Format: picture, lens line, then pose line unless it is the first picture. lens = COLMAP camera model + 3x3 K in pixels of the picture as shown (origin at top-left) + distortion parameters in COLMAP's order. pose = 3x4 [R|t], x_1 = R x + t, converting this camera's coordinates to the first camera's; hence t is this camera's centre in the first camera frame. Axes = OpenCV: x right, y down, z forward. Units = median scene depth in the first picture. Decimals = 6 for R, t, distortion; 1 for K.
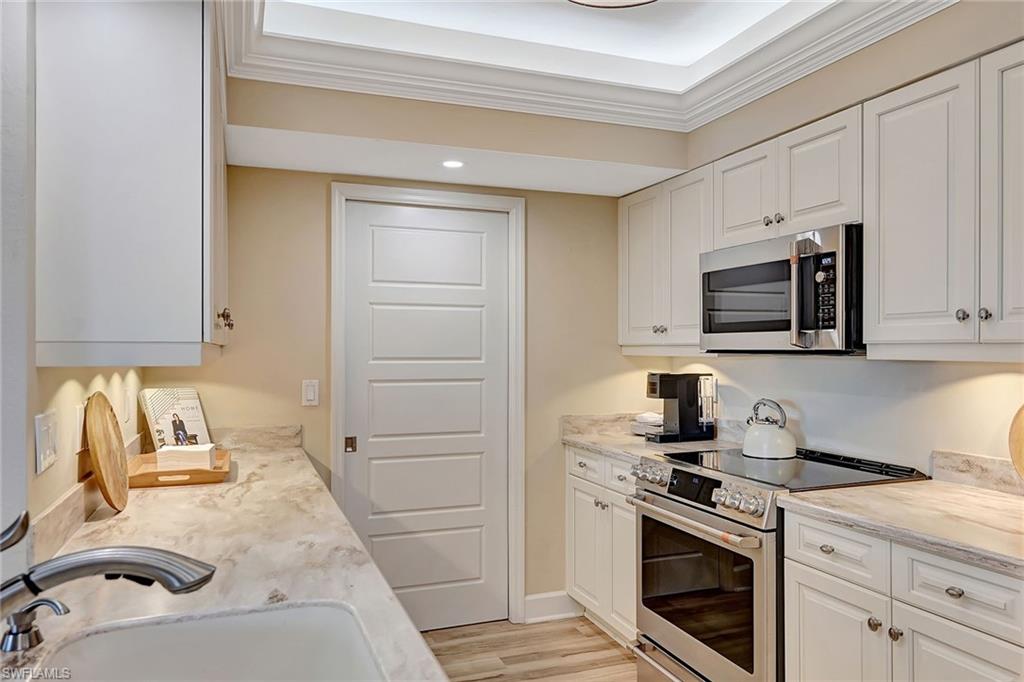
lens RADIAL K [[700.3, 0, 513.5], [0, 700.3, 349.8], [0, 0, 1]] dist [0.001929, -0.002456]
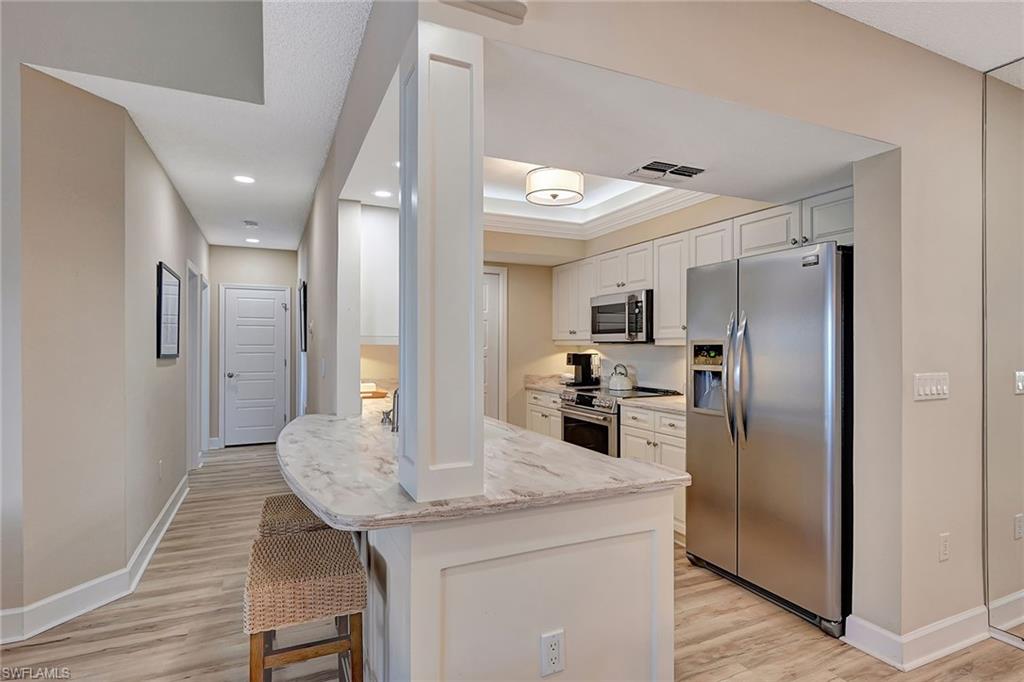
lens RADIAL K [[529.0, 0, 510.9], [0, 529.0, 338.9], [0, 0, 1]] dist [-0.000397, 0.000010]
pose [[0.997048, 0.002467, 0.076736, -0.111492], [-0.001376, 0.999897, -0.014258, 0.015541], [-0.076764, 0.014111, 0.996949, -0.651446]]
